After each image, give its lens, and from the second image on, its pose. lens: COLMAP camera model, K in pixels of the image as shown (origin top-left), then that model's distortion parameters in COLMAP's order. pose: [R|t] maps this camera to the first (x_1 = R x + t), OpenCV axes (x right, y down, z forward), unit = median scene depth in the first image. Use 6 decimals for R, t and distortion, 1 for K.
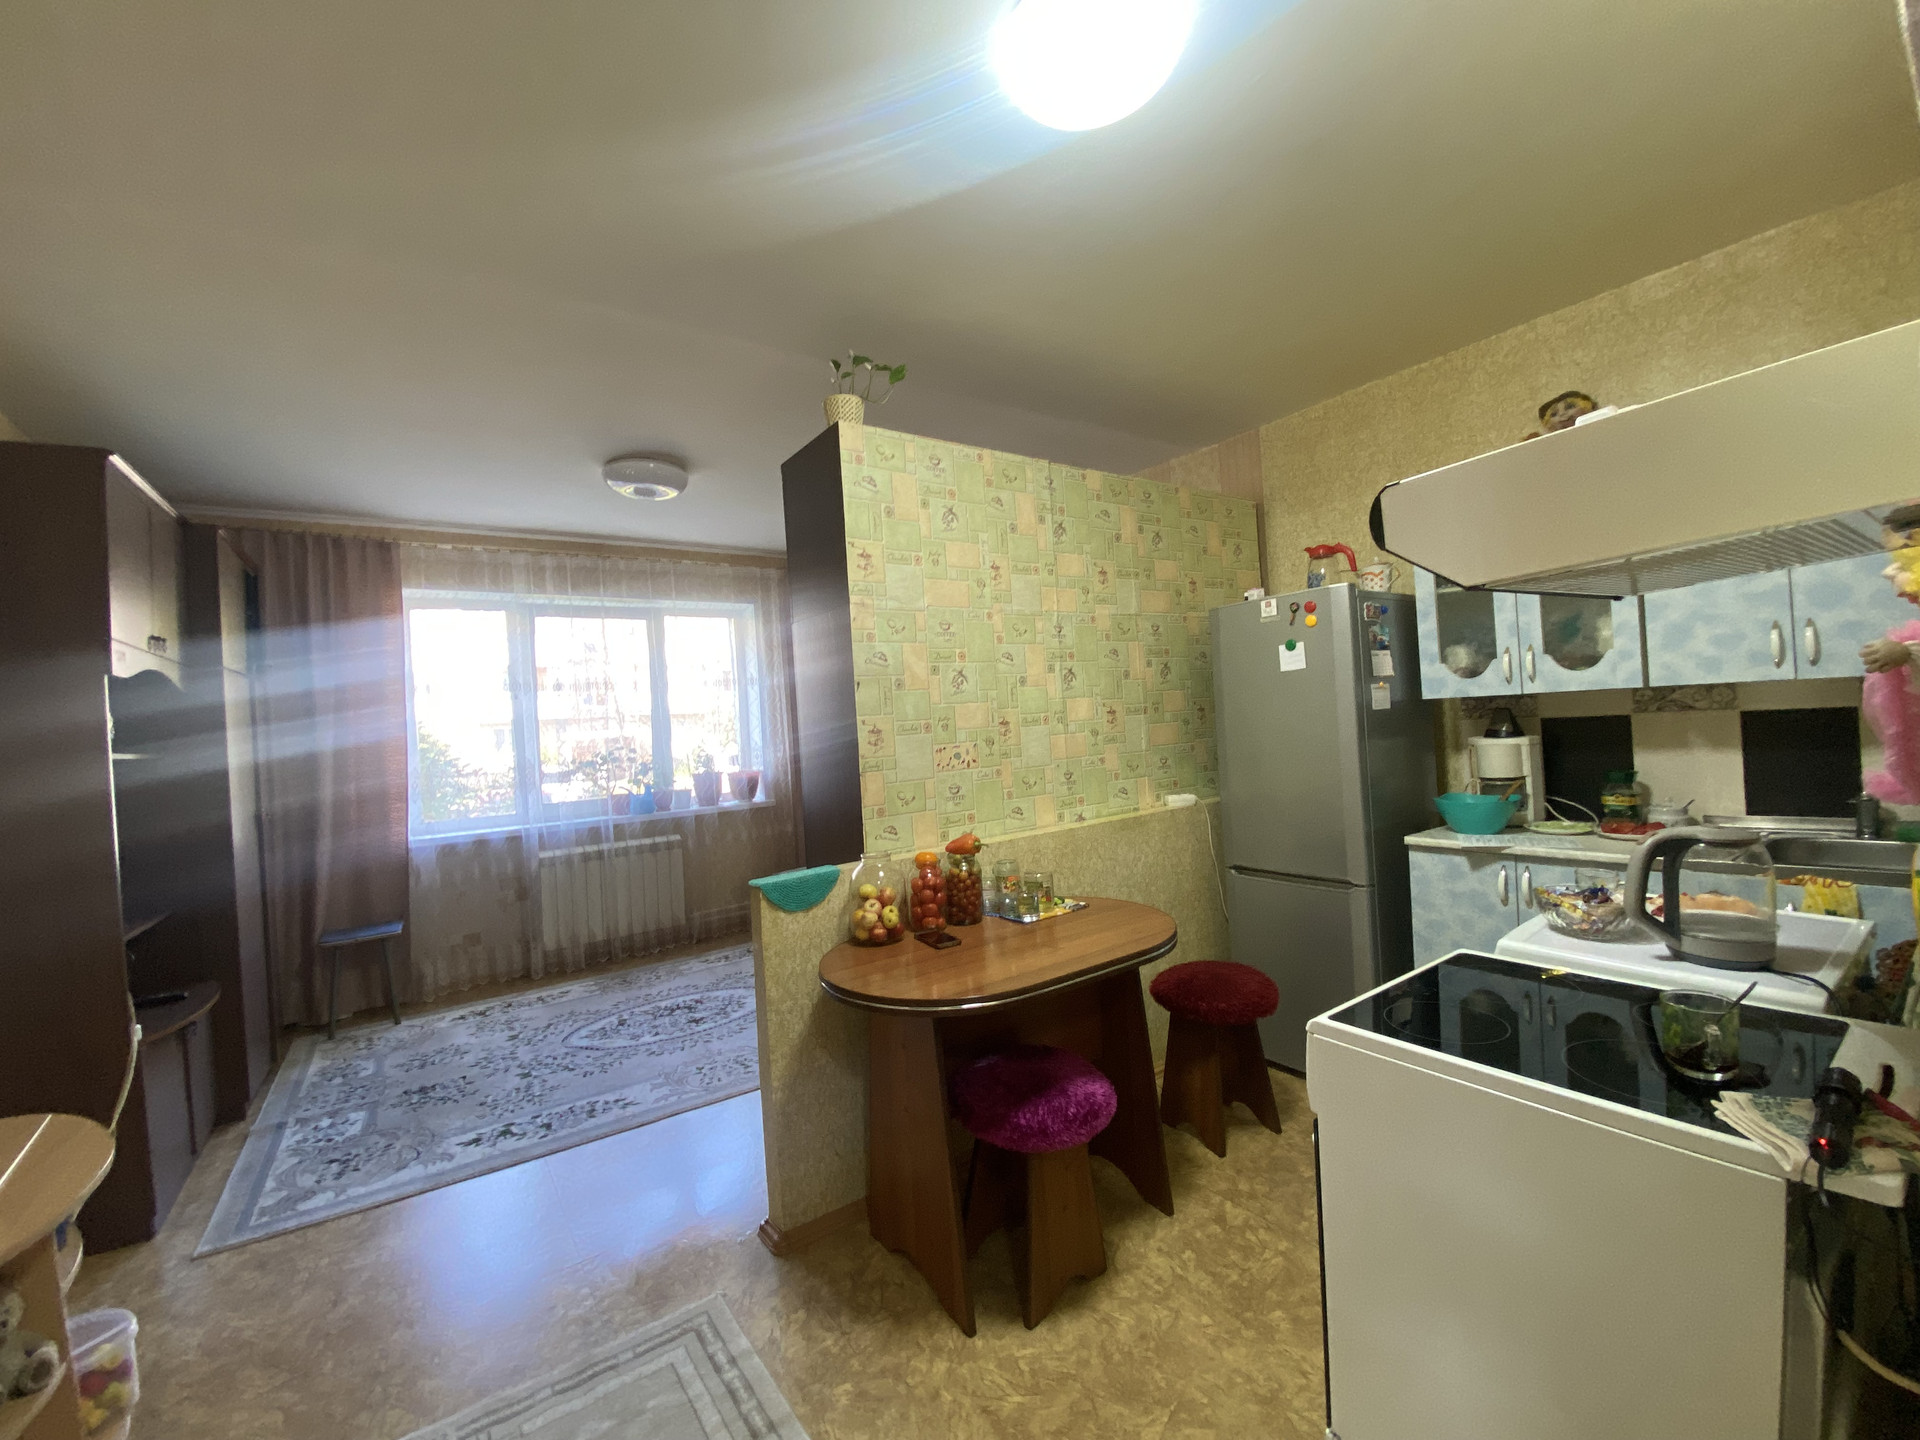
lens RADIAL K [[774.1, 0, 957.8], [0, 774.1, 715.4], [0, 0, 1]] dist [0.010516, -0.014076]
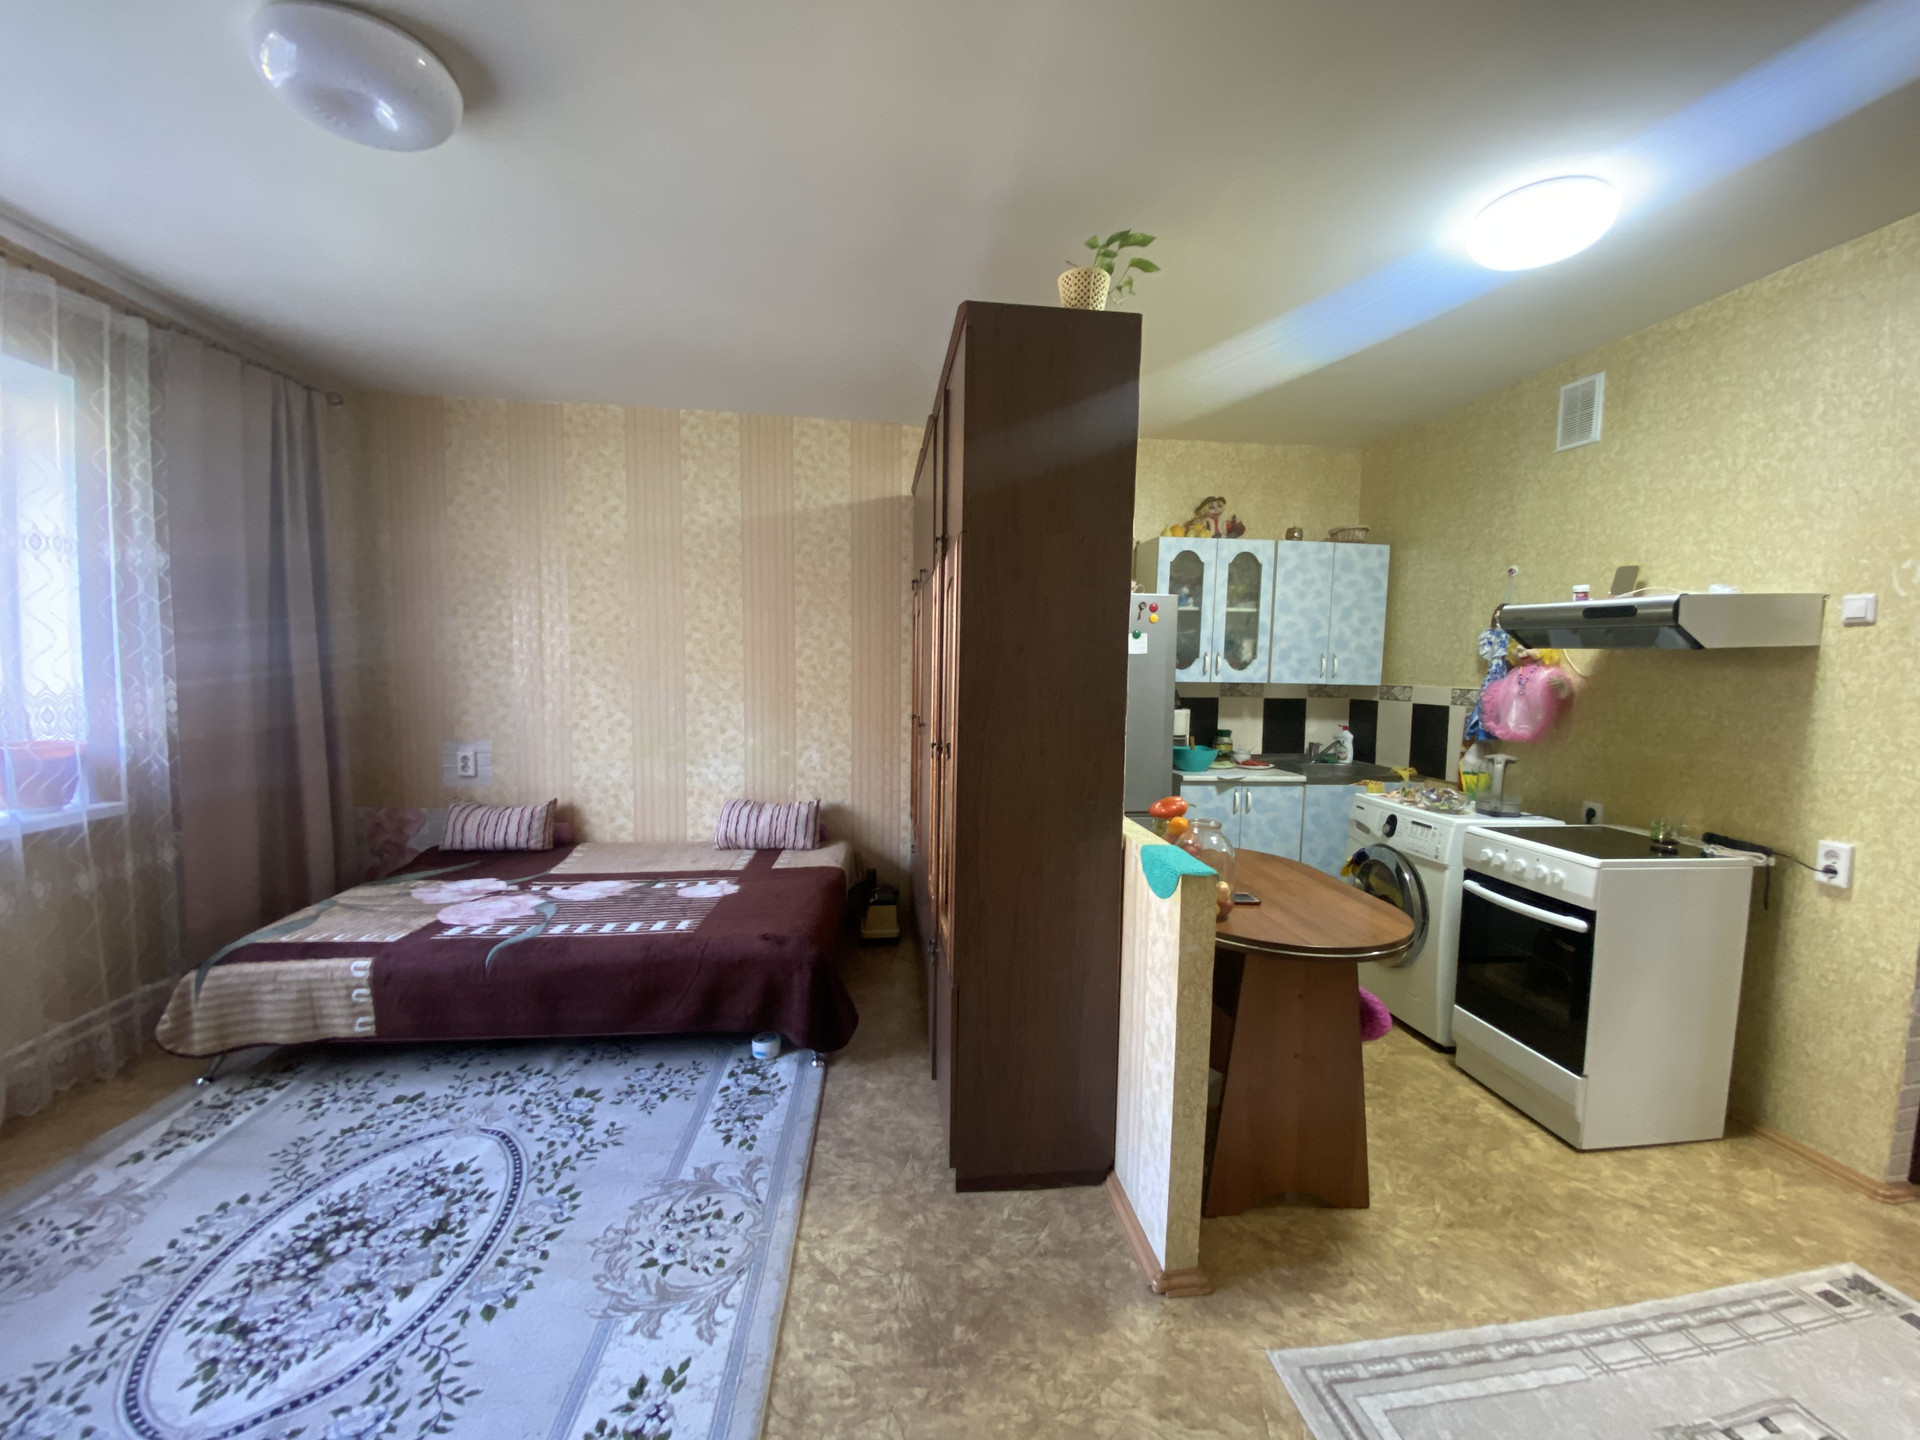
lens RADIAL K [[770.6, 0, 964.7], [0, 770.6, 717.6], [0, 0, 1]] dist [0.015358, -0.017392]
pose [[0.477399, 0.009327, 0.878637, -0.805713], [-0.055194, 0.998287, 0.019392, 0.037245], [-0.876951, -0.057754, 0.477096, 0.617736]]
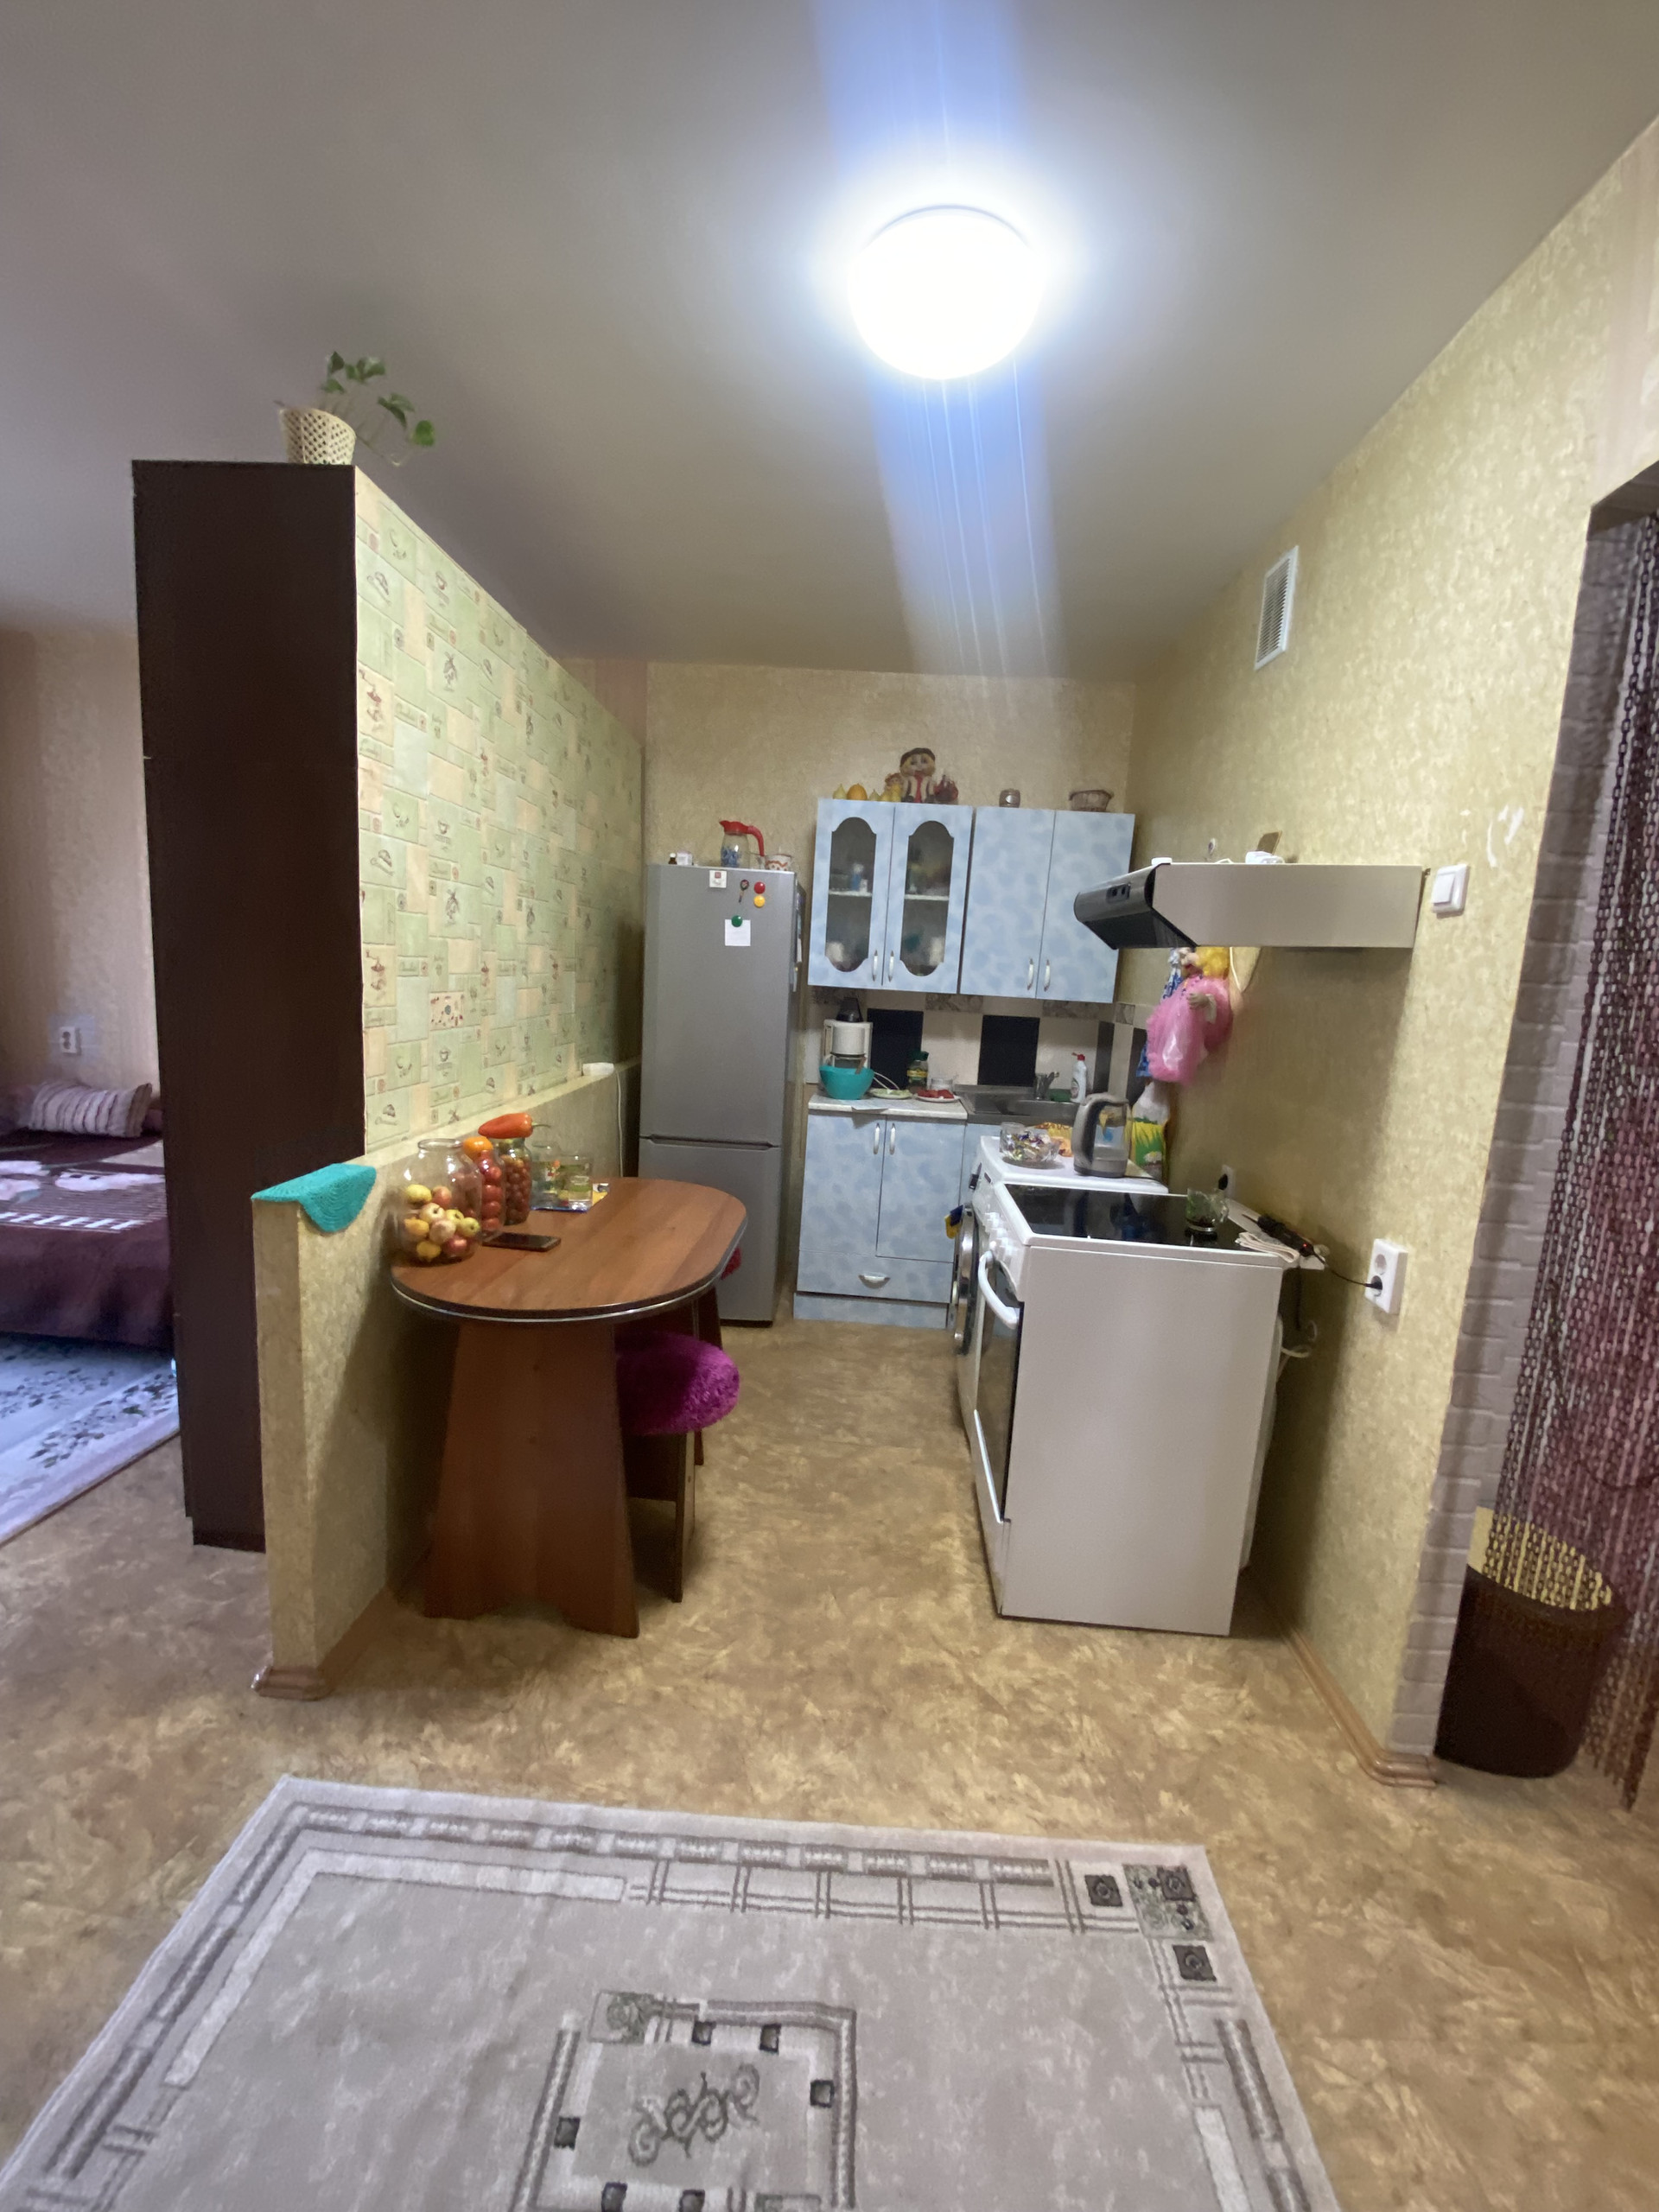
lens RADIAL K [[891.8, 0, 833.7], [0, 891.8, 1107.9], [0, 0, 1]] dist [0.010516, -0.014076]
pose [[0.612490, -0.022913, 0.790146, -0.413489], [-0.103975, 0.988560, 0.109264, 0.011523], [-0.783611, -0.149078, 0.603100, 0.150759]]
